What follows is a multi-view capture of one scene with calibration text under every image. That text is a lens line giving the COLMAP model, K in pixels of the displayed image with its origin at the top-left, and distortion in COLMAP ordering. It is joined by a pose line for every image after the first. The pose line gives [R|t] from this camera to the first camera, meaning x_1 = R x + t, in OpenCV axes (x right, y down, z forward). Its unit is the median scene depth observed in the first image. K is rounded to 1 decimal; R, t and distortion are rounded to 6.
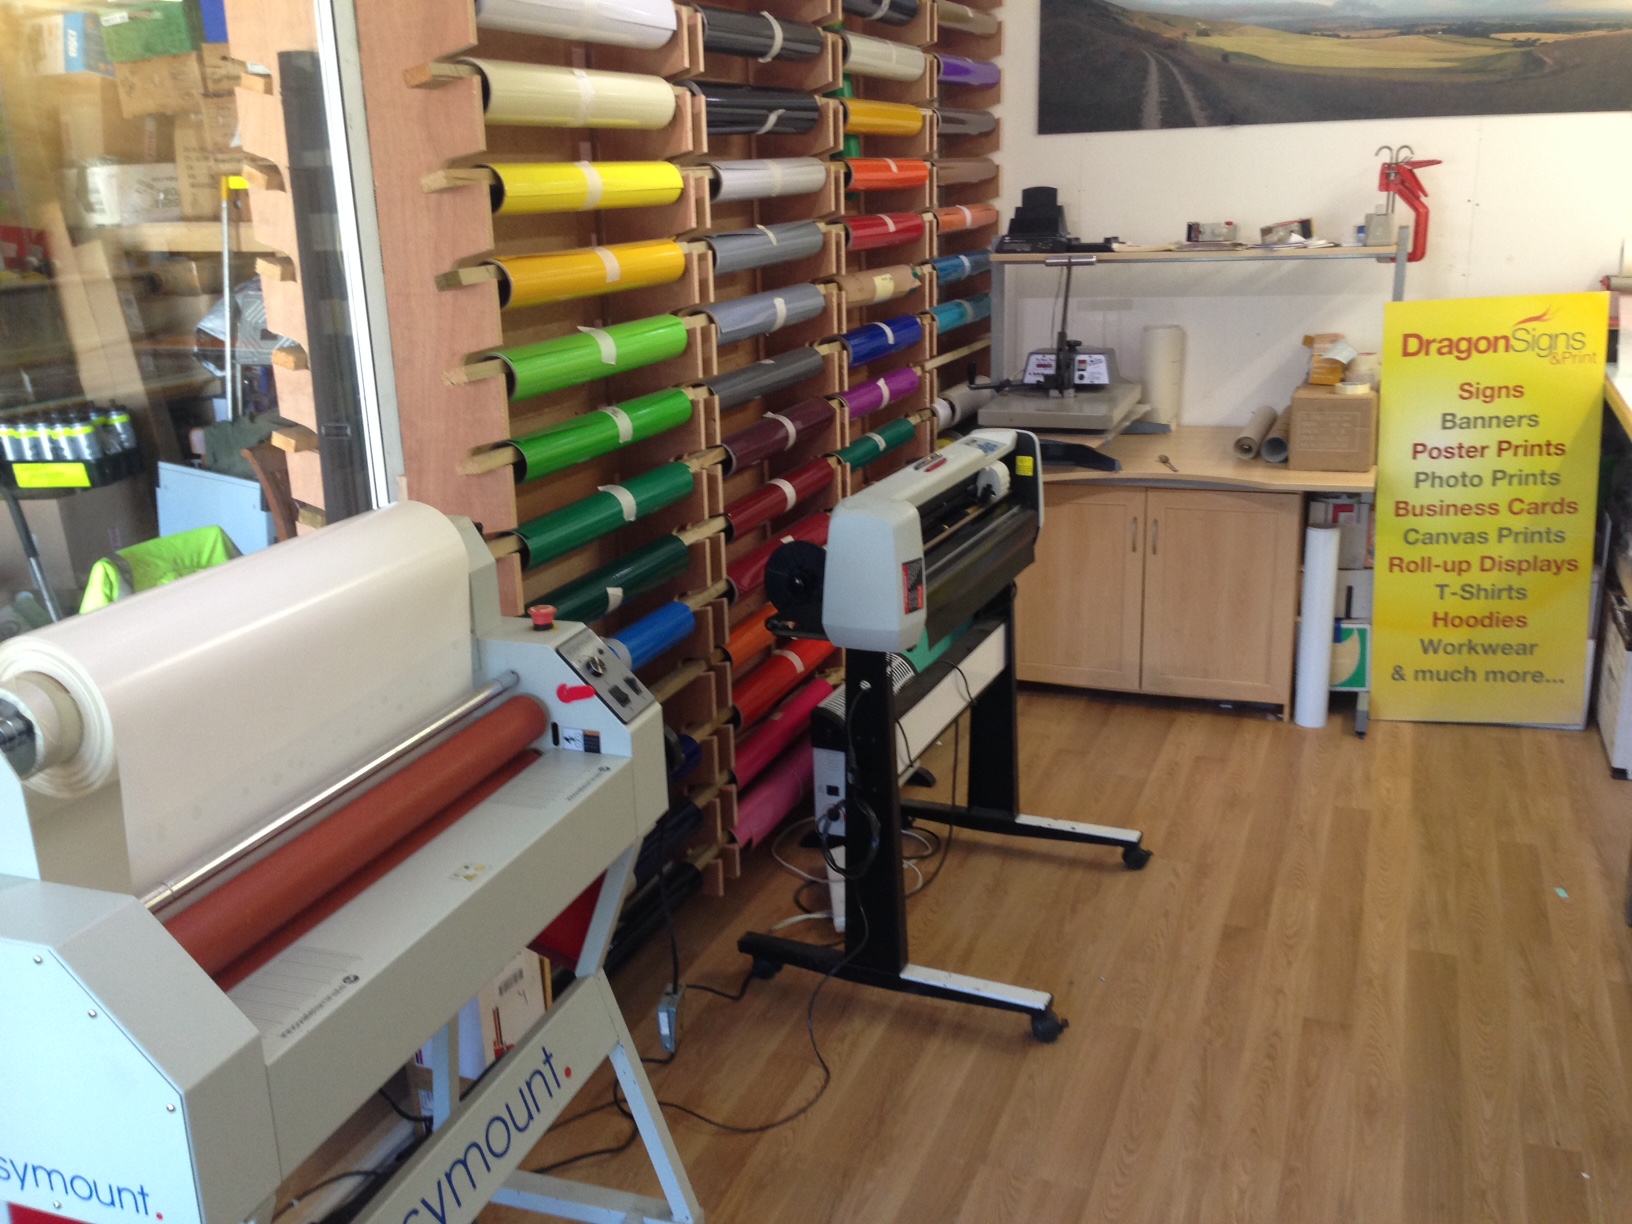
lens RADIAL K [[1540.3, 0, 814.8], [0, 1540.3, 671.2], [0, 0, 1]] dist [0.156971, -0.251625]
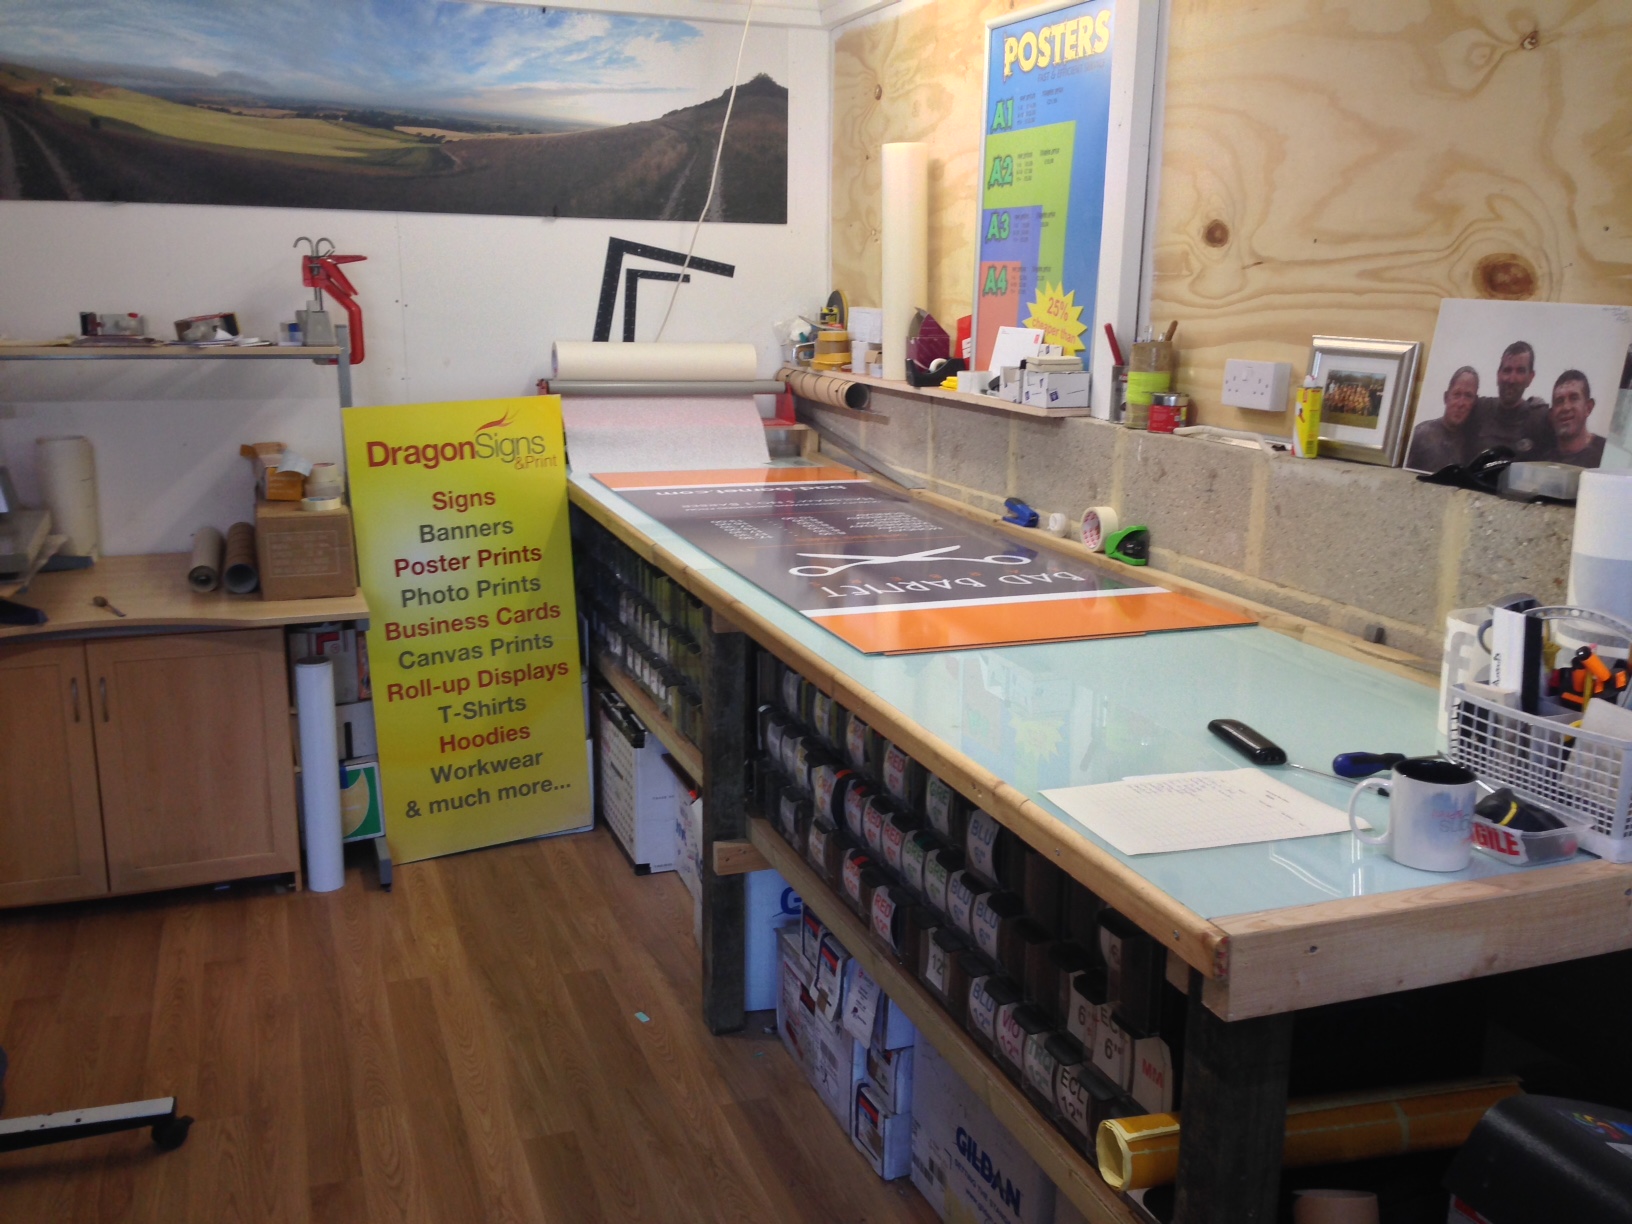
lens RADIAL K [[1492.8, 0, 816.5], [0, 1492.8, 628.3], [0, 0, 1]] dist [0.134029, -0.243391]
pose [[0.744941, -0.115692, 0.657023, -0.013916], [0.170875, 0.985084, -0.020281, -0.045865], [-0.644876, 0.127377, 0.753598, 0.187869]]
